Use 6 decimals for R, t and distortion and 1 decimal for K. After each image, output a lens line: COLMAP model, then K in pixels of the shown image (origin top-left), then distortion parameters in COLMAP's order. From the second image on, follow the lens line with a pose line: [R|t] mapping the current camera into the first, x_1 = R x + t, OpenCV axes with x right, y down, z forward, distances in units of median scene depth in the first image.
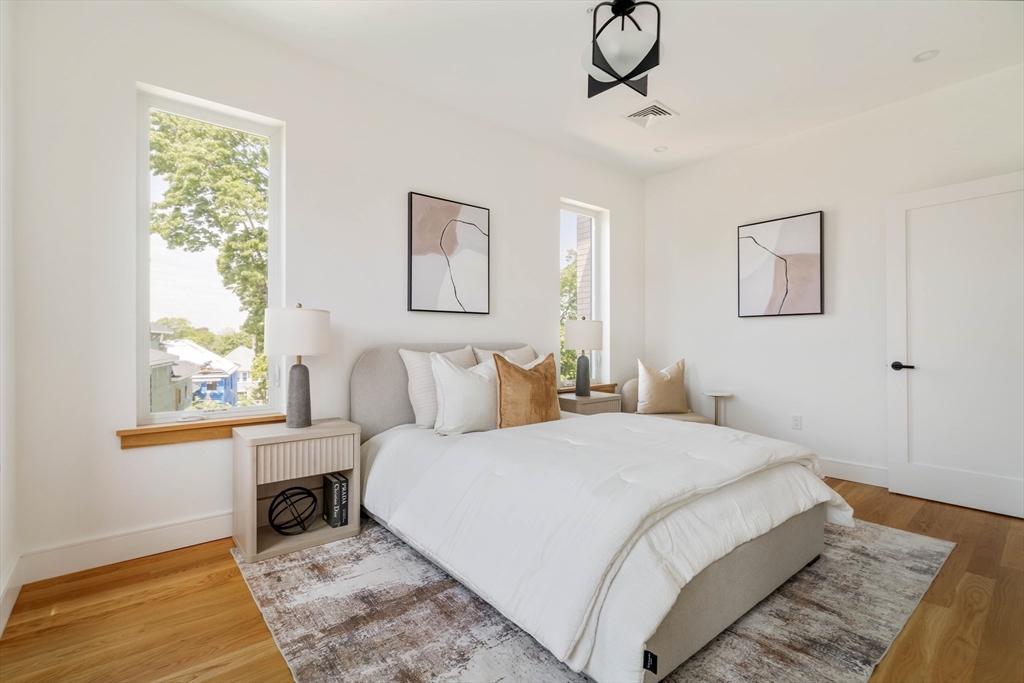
lens RADIAL K [[471.6, 0, 512.0], [0, 471.6, 341.5], [0, 0, 1]] dist [-0.039319, 0.000235]
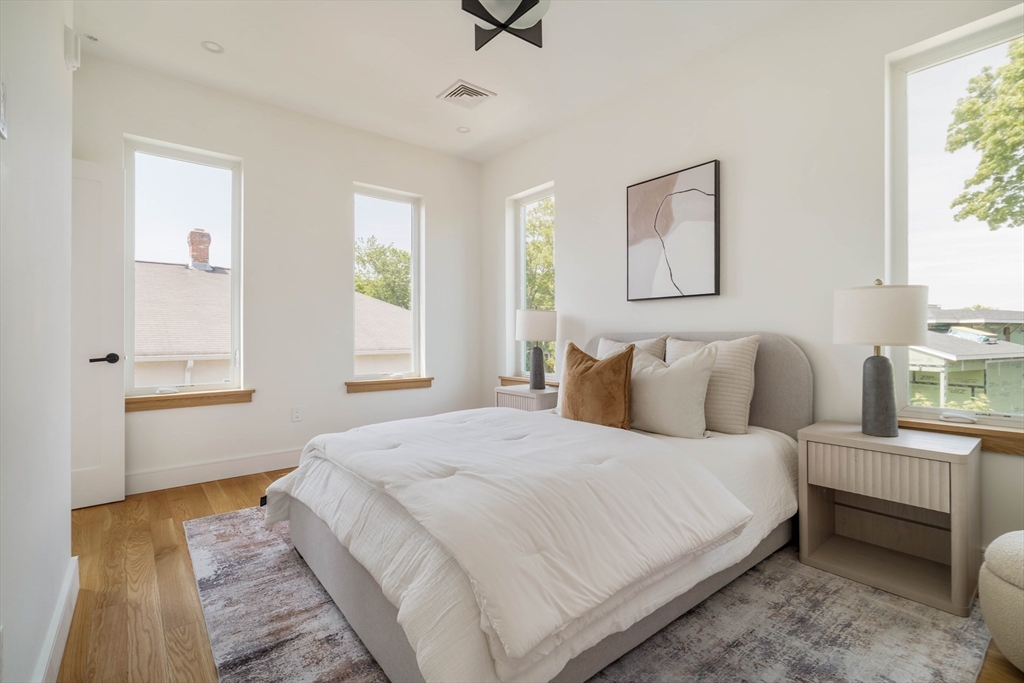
lens RADIAL K [[467.4, 0, 511.3], [0, 467.4, 335.5], [0, 0, 1]] dist [-0.000206, 0.000216]
pose [[-0.014853, -0.002064, -0.999888, 0.772879], [-0.004482, 0.999988, -0.001998, 0.012733], [0.999880, 0.004452, -0.014862, 0.714819]]
